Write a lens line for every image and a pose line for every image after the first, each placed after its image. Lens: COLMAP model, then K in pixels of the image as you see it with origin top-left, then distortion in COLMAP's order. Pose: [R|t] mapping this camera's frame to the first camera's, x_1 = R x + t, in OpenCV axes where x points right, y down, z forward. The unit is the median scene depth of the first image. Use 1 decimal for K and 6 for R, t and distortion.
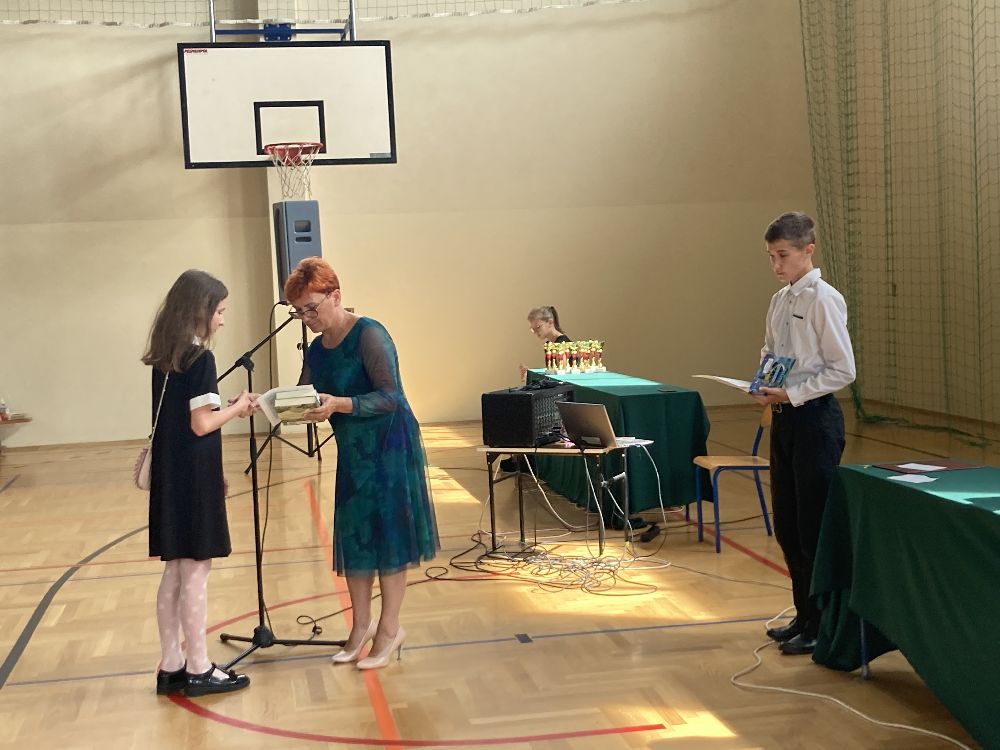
lens RADIAL K [[1497.4, 0, 505.7], [0, 1497.4, 376.7], [0, 0, 1]] dist [0.216904, -0.896902]
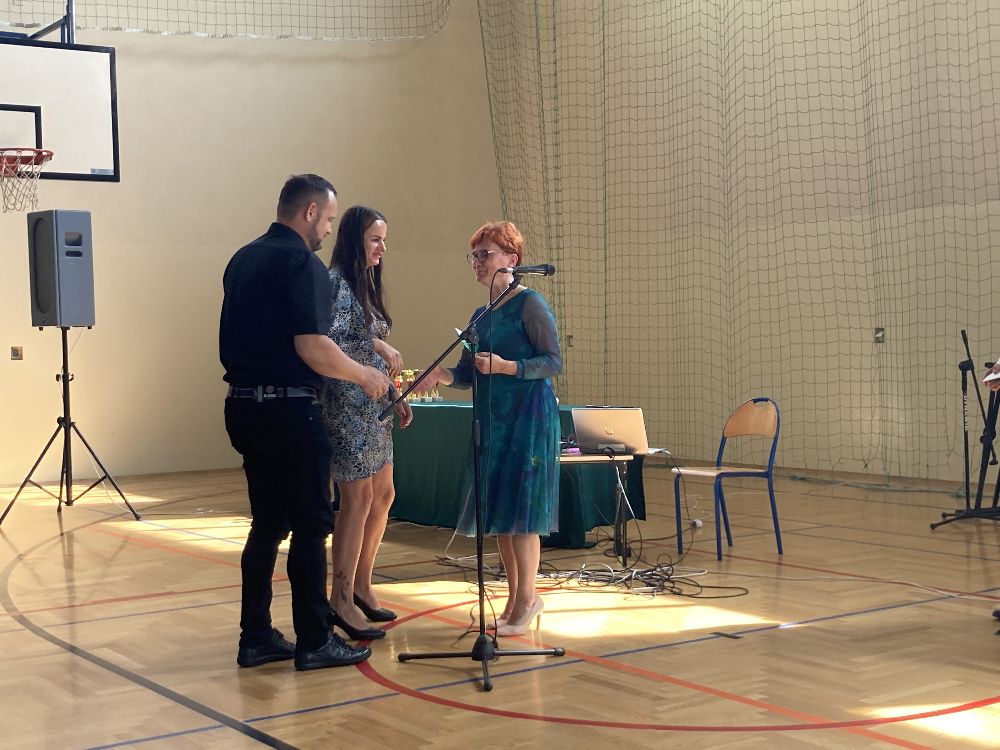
lens RADIAL K [[1497.4, 0, 505.7], [0, 1497.4, 376.7], [0, 0, 1]] dist [0.216904, -0.896902]
pose [[0.913019, 0.011017, 0.407767, -0.269525], [0.013677, 0.998246, -0.057595, 0.034883], [-0.407687, 0.058162, 0.911268, 0.101164]]
